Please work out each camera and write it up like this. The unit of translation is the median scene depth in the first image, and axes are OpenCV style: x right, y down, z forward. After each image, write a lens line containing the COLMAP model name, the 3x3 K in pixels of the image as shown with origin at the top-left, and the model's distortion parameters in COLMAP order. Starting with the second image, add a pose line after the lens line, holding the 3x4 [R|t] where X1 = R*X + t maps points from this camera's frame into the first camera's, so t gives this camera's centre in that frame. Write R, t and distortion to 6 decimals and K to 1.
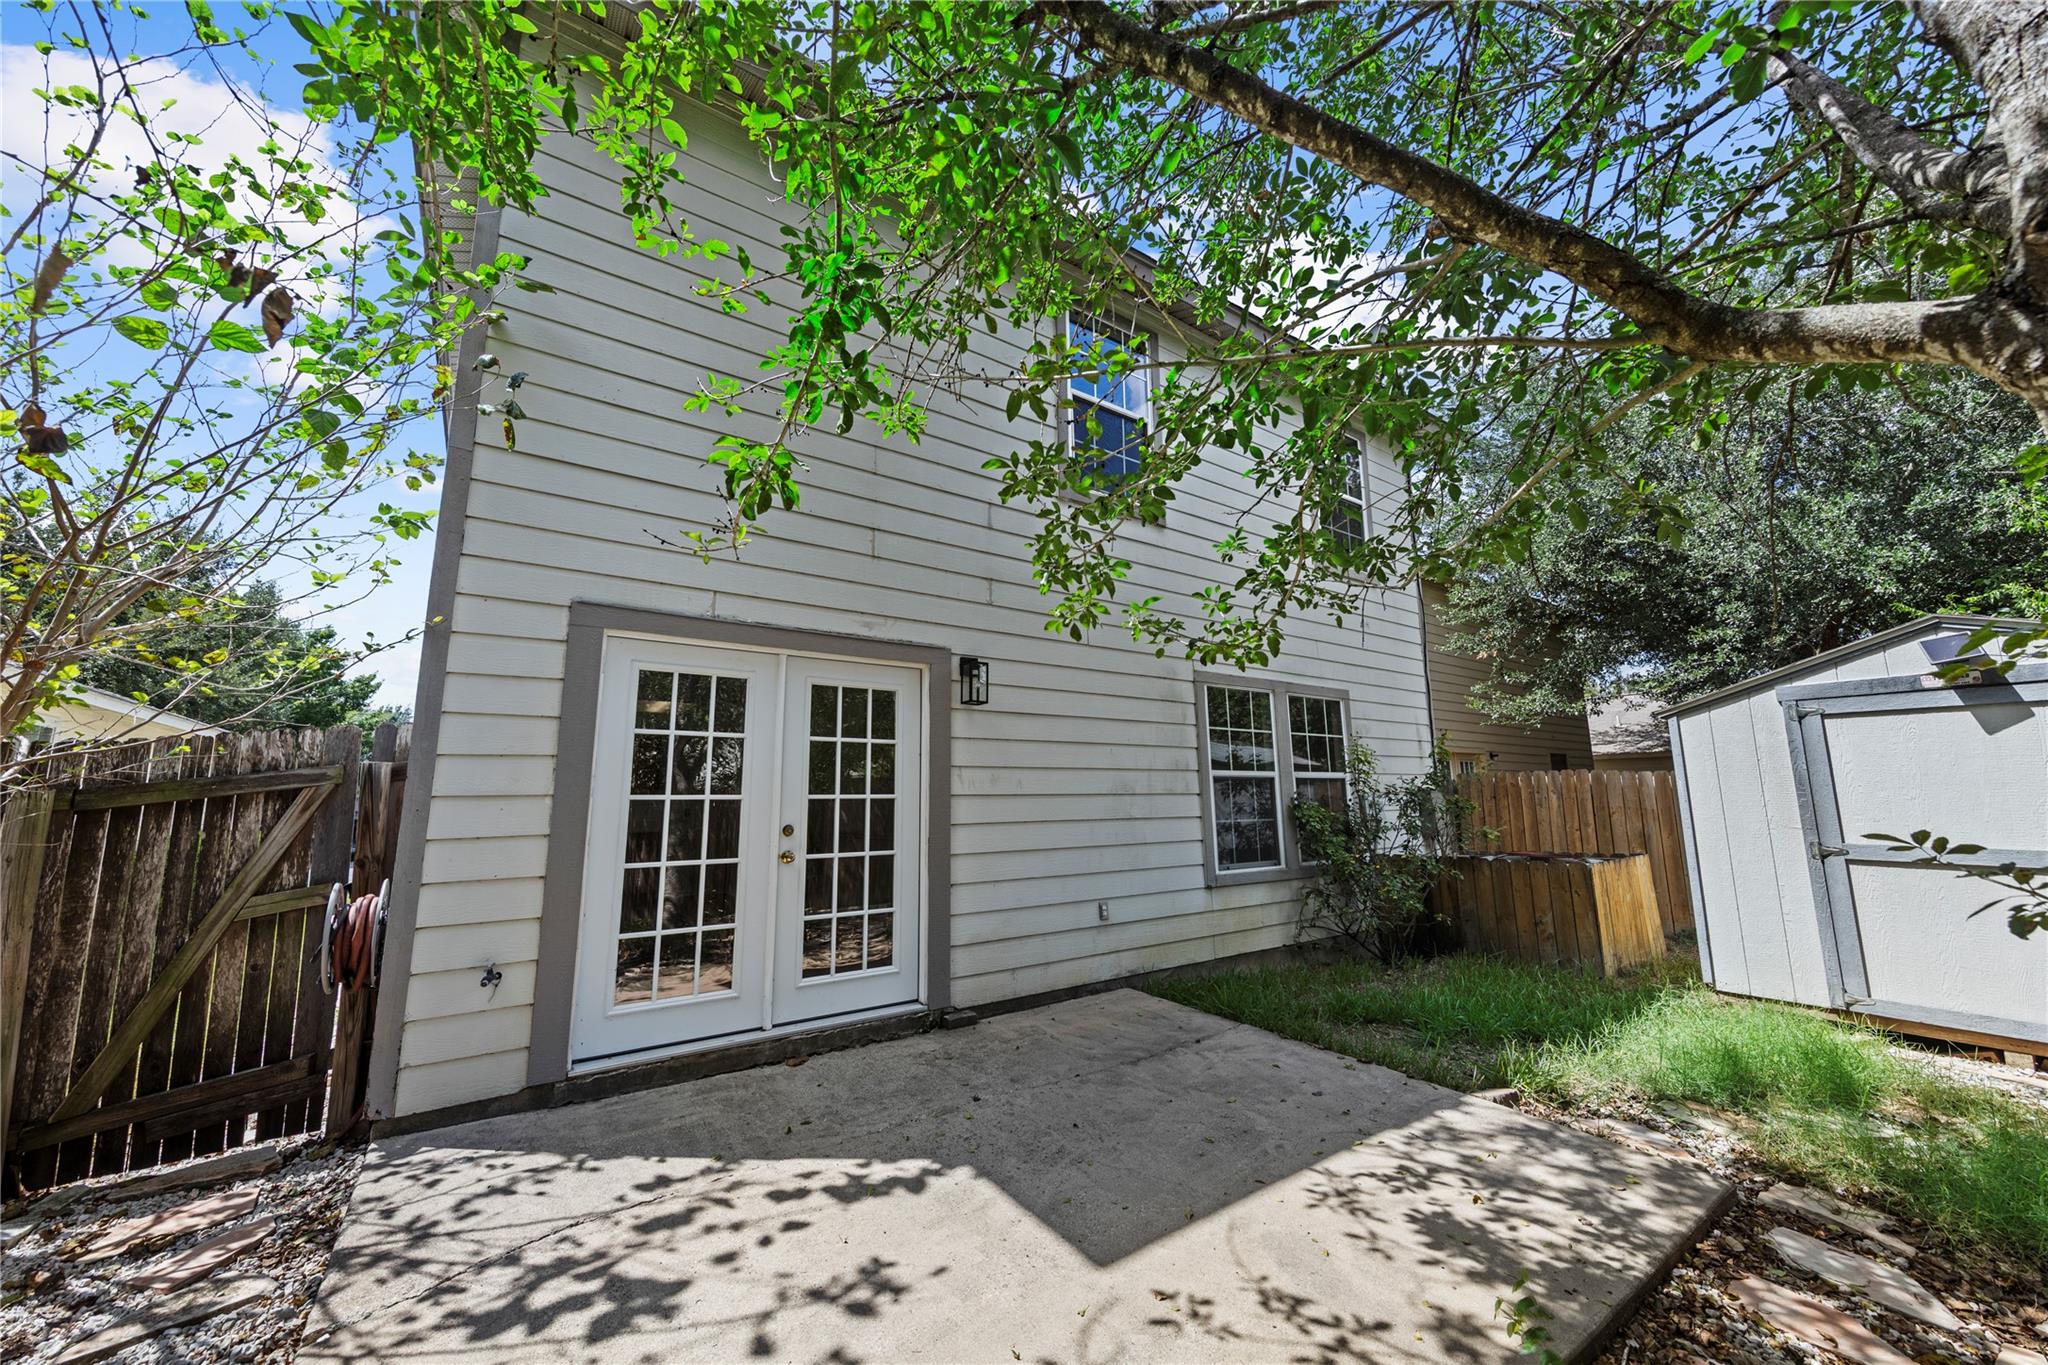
lens RADIAL K [[789.7, 0, 1024.7], [0, 789.7, 672.1], [0, 0, 1]] dist [0.001568, 0.000260]
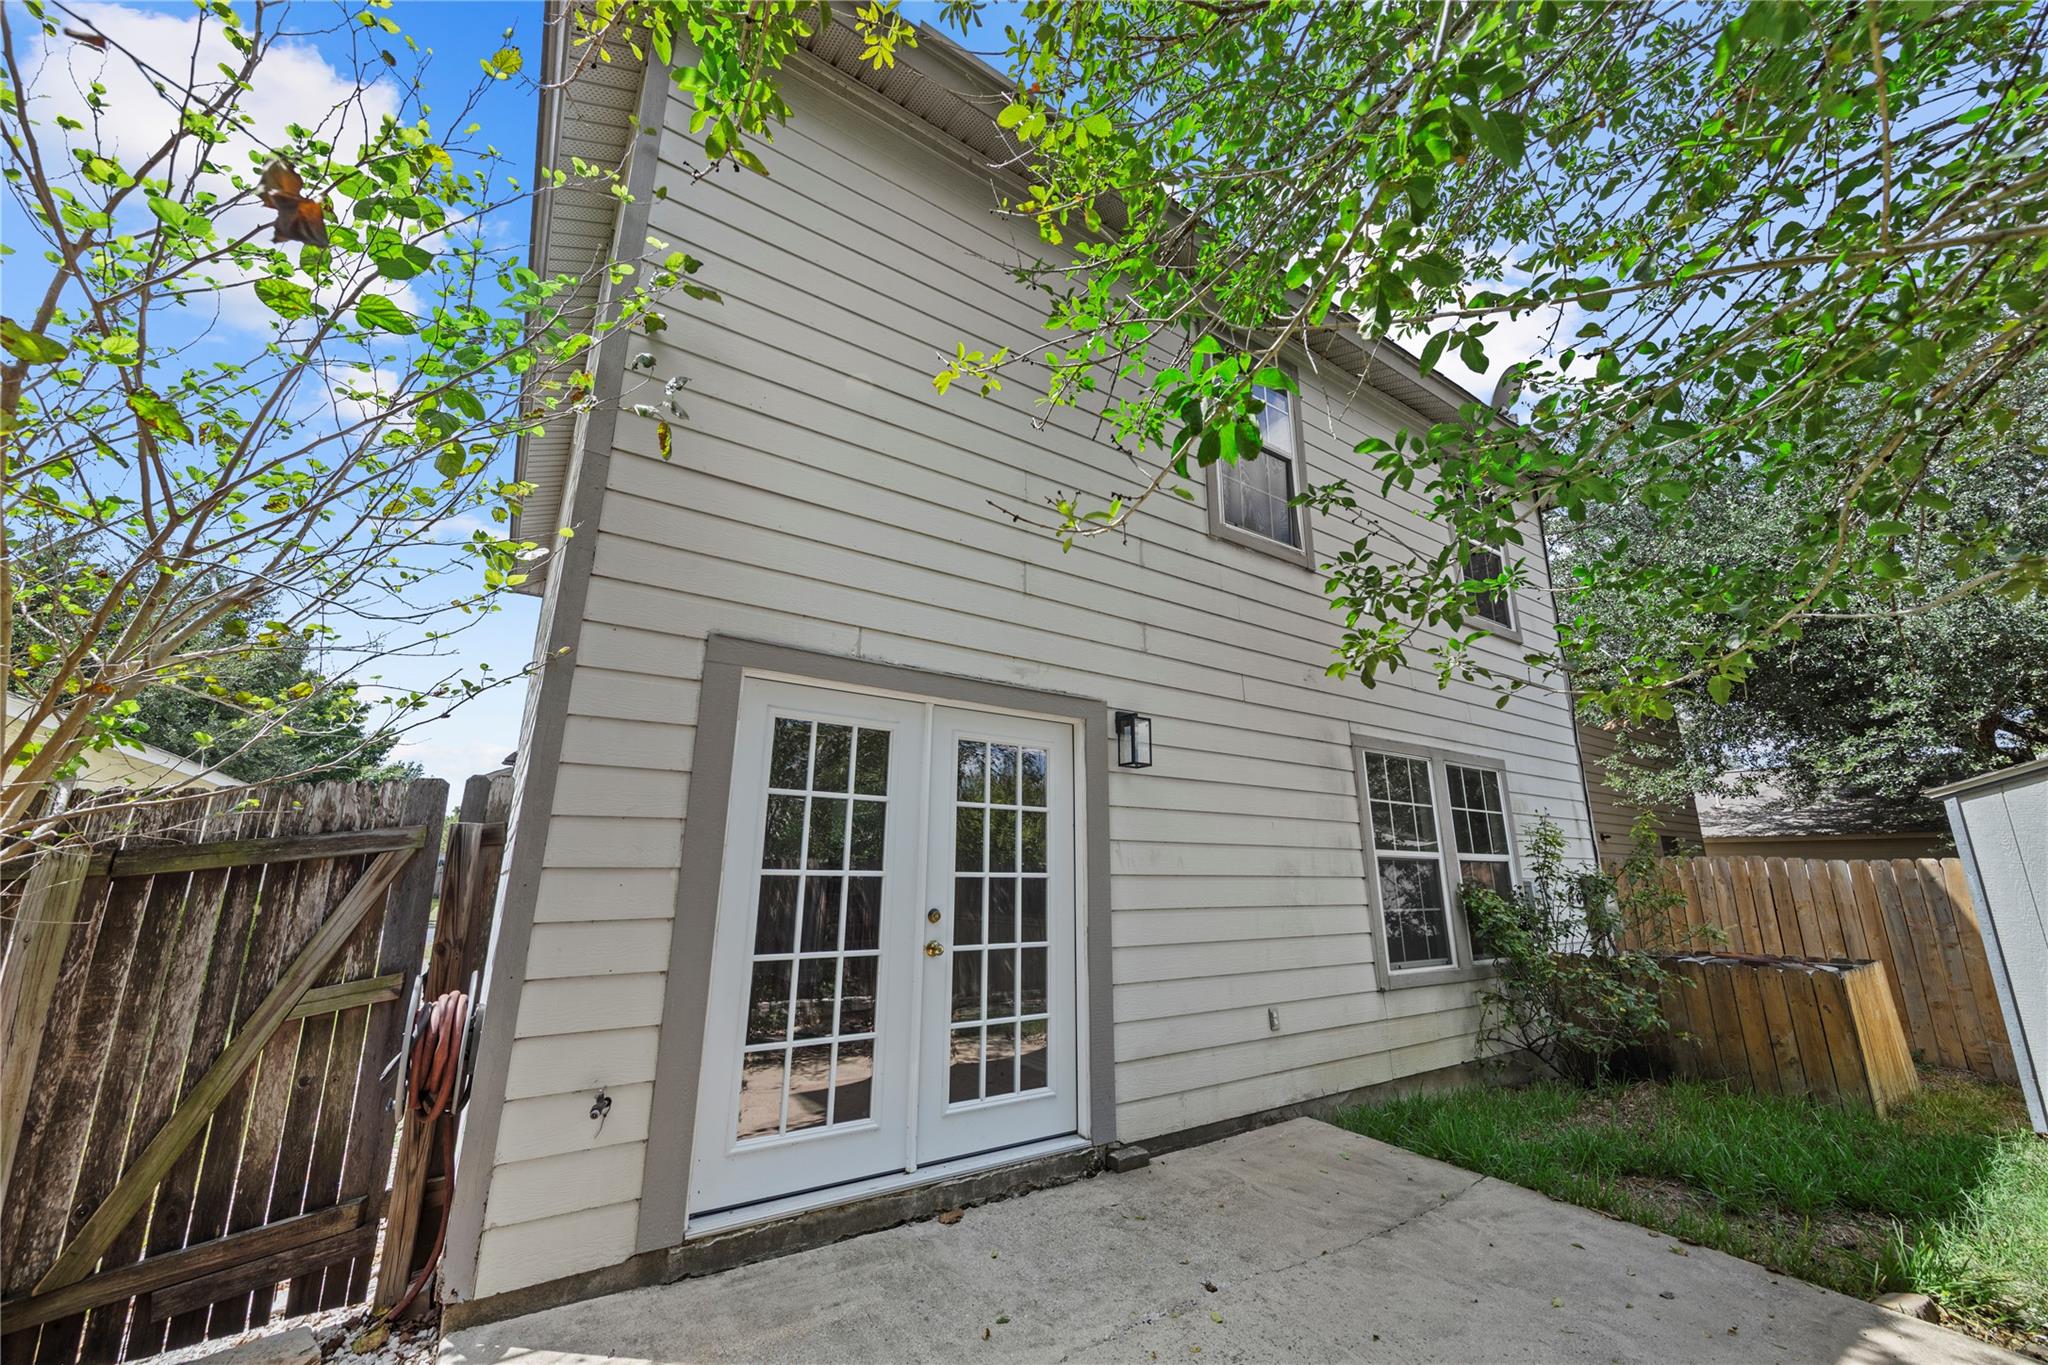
lens RADIAL K [[810.4, 0, 1022.8], [0, 810.4, 661.1], [0, 0, 1]] dist [0.002330, -0.000011]
pose [[0.999583, 0.014590, -0.024910, -0.200439], [-0.016876, 0.995416, -0.094138, 0.013957], [0.023423, 0.094519, 0.995247, 0.138403]]
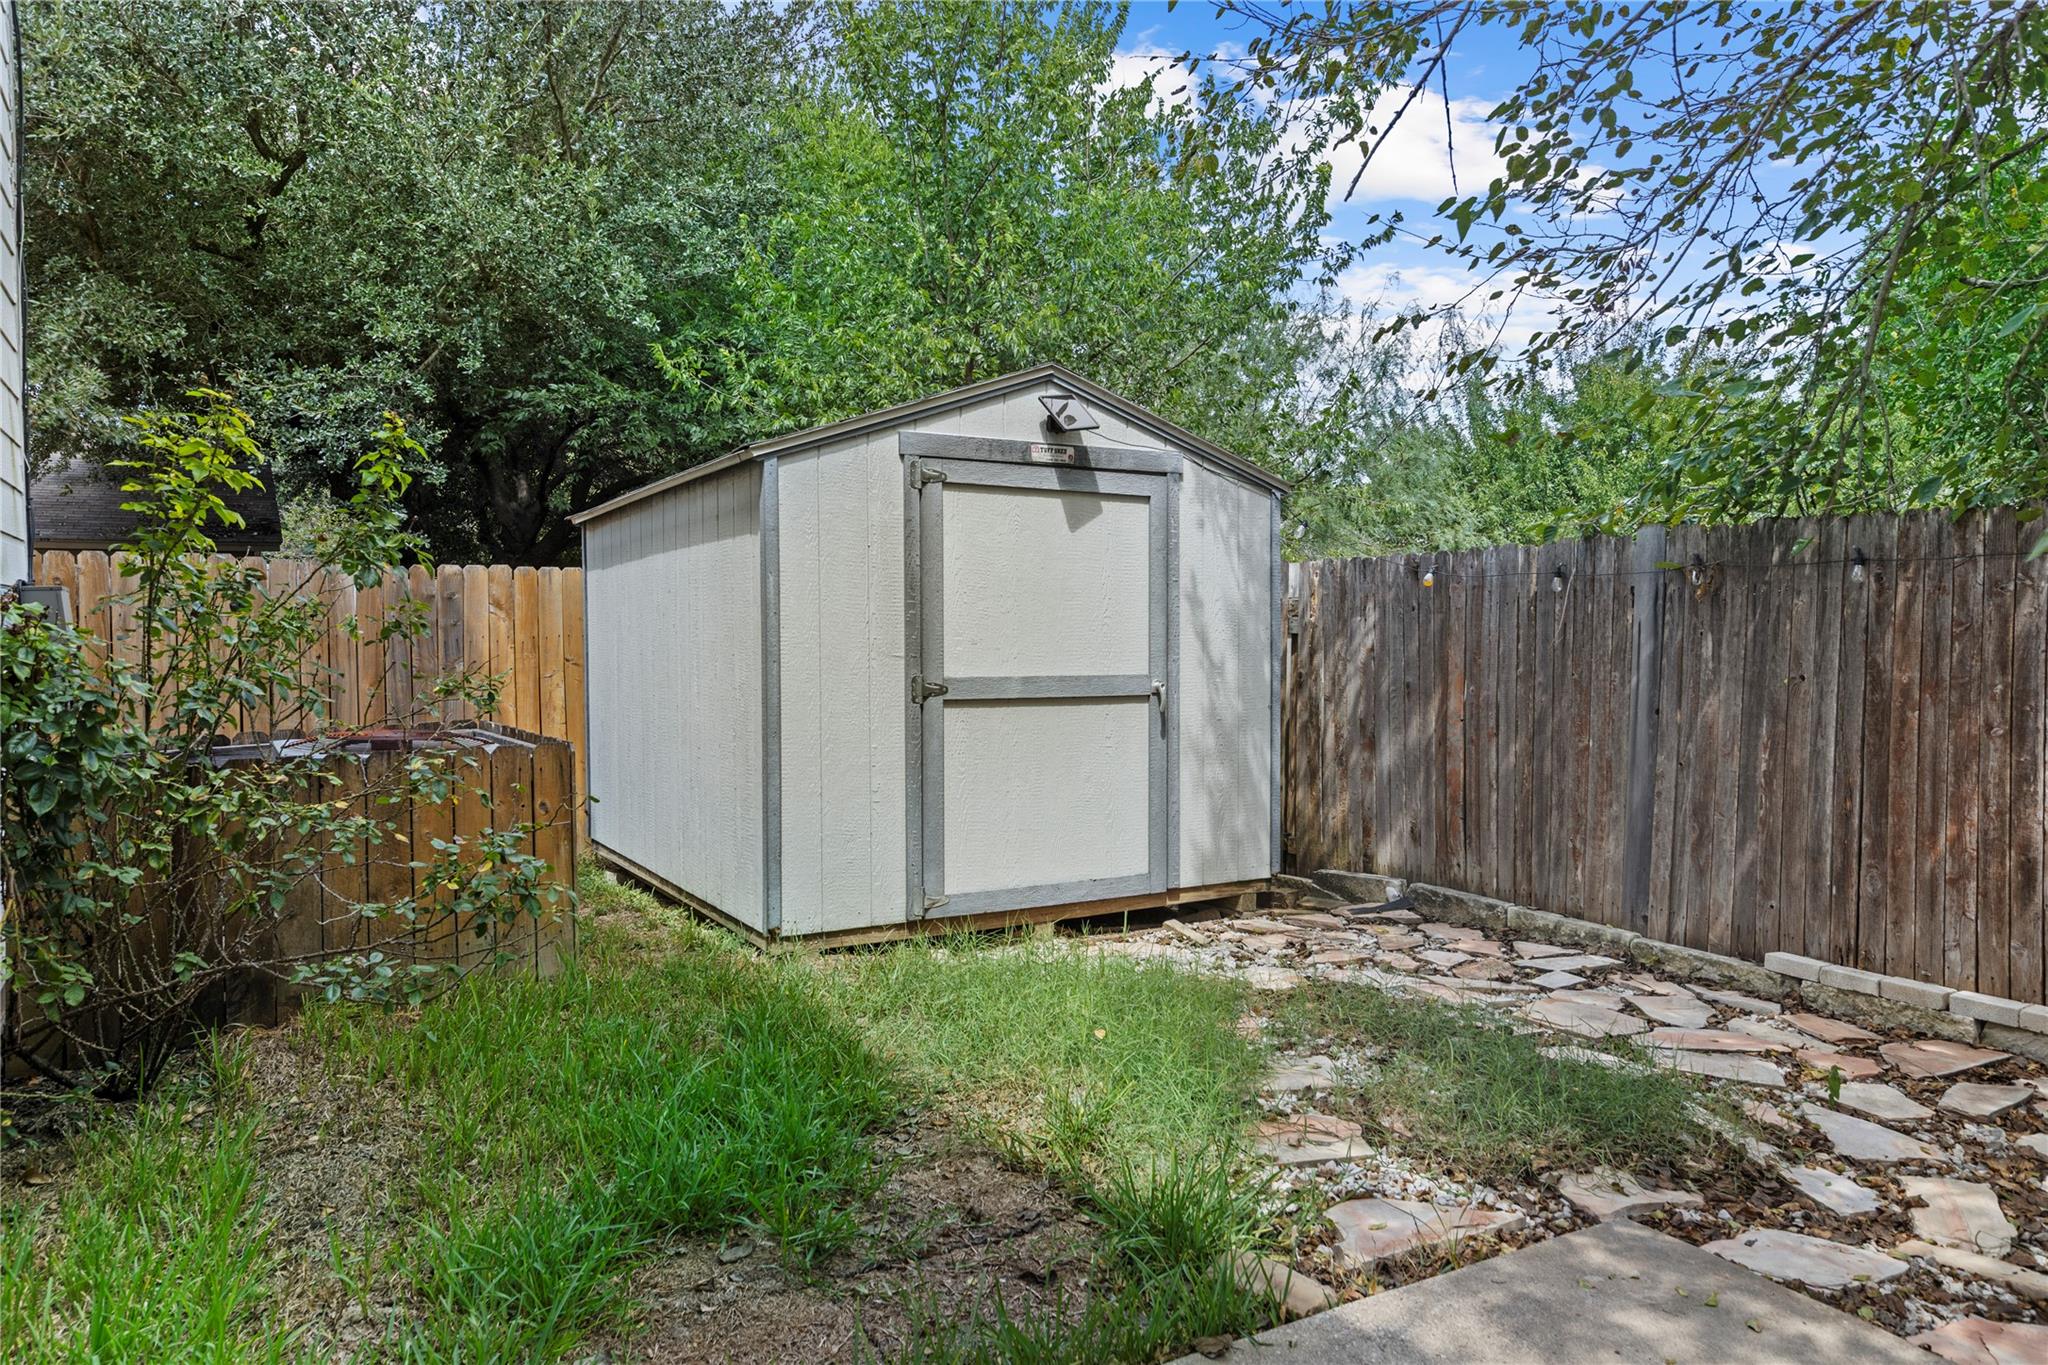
lens RADIAL K [[1318.0, 0, 1024.0], [0, 1318.0, 682.5], [0, 0, 1]] dist [-0.000314, -0.000012]
pose [[0.107265, -0.025550, 0.993902, -0.078393], [-0.152164, 0.987471, 0.041807, 0.197976], [-0.982517, -0.155721, 0.102034, 0.986811]]
